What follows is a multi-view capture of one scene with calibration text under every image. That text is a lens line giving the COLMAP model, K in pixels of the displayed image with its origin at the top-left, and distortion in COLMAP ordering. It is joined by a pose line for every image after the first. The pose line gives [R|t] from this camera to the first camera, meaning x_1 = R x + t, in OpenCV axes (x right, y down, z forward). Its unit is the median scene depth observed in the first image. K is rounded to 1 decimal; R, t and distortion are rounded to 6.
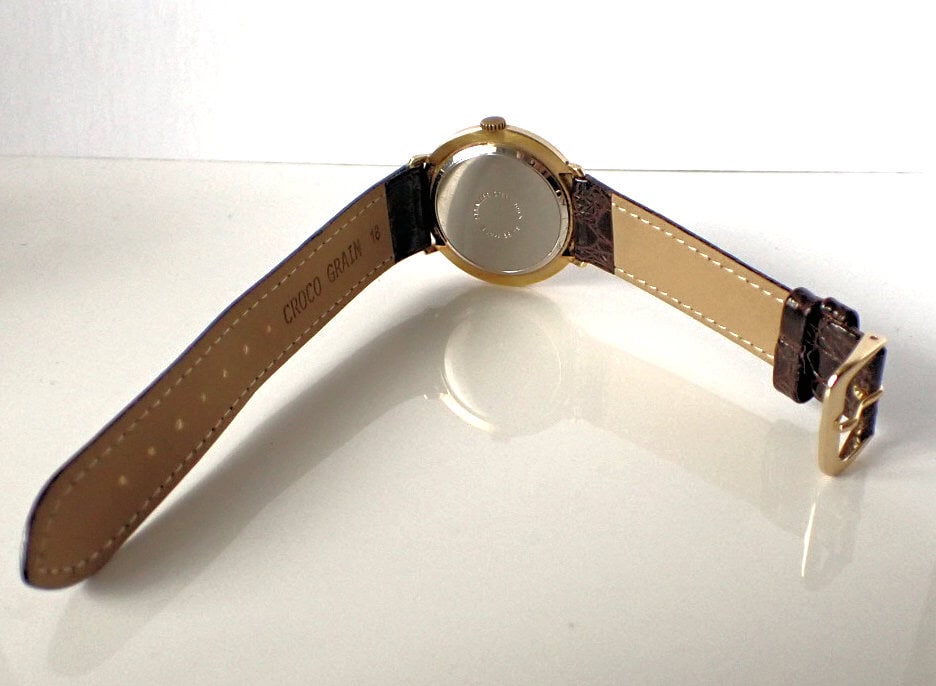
lens RADIAL K [[842.4, 0, 468.0], [0, 842.4, 343.0], [0, 0, 1]] dist [-0.000176, -0.000154]
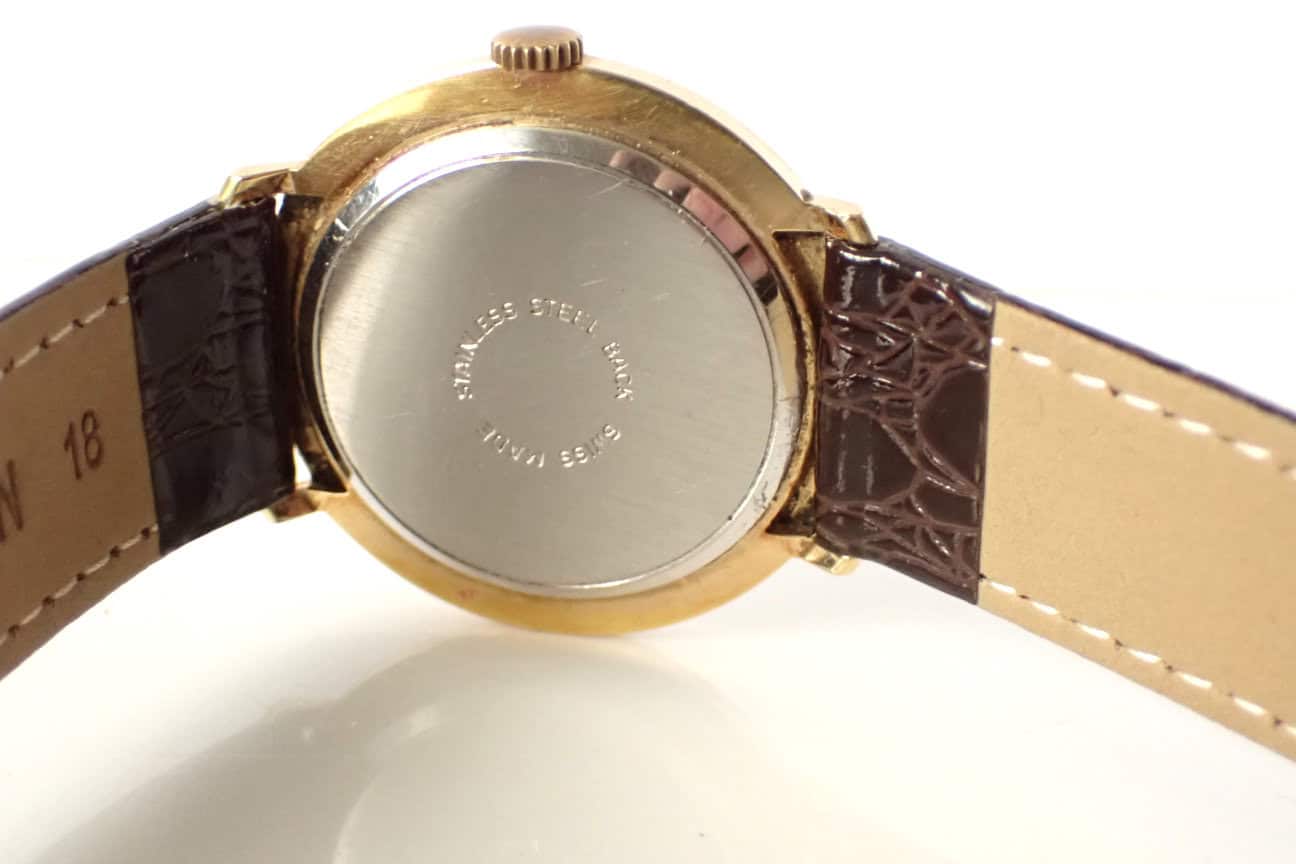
lens RADIAL K [[2006.3, 0, 648.0], [0, 2006.3, 432.0], [0, 0, 1]] dist [-0.110818, -0.000996]
pose [[0.991299, 0.016187, 0.130633, -0.015714], [0.003343, 0.988995, -0.147914, -0.039238], [-0.131590, 0.147064, 0.980335, 0.355850]]
